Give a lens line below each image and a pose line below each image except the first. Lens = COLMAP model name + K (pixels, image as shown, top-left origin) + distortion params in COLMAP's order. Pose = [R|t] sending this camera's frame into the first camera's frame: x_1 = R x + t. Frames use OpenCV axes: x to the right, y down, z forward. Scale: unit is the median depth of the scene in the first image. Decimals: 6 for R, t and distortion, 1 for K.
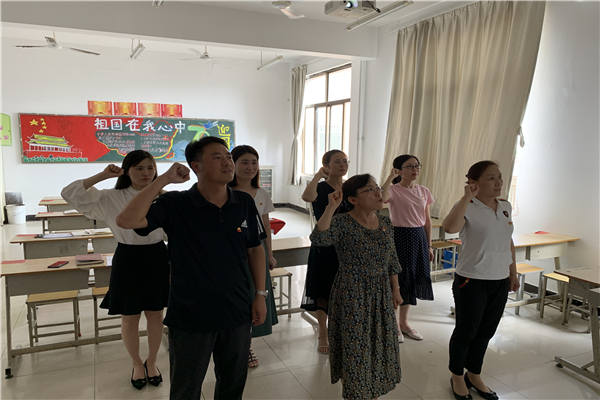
lens RADIAL K [[451.2, 0, 302.5], [0, 451.2, 205.3], [0, 0, 1]] dist [-0.013912, 0.016106]
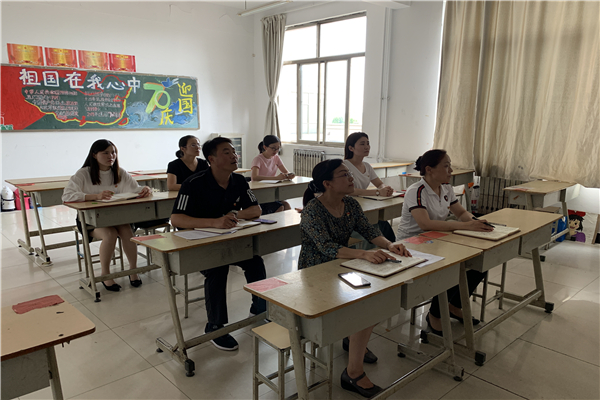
lens RADIAL K [[451.2, 0, 298.8], [0, 451.2, 204.3], [0, 0, 1]] dist [-0.013912, 0.016106]
pose [[0.949078, -0.065087, 0.308246, -0.266337], [0.046227, 0.996607, 0.068107, -0.007413], [-0.311633, -0.050390, 0.948866, 0.167929]]
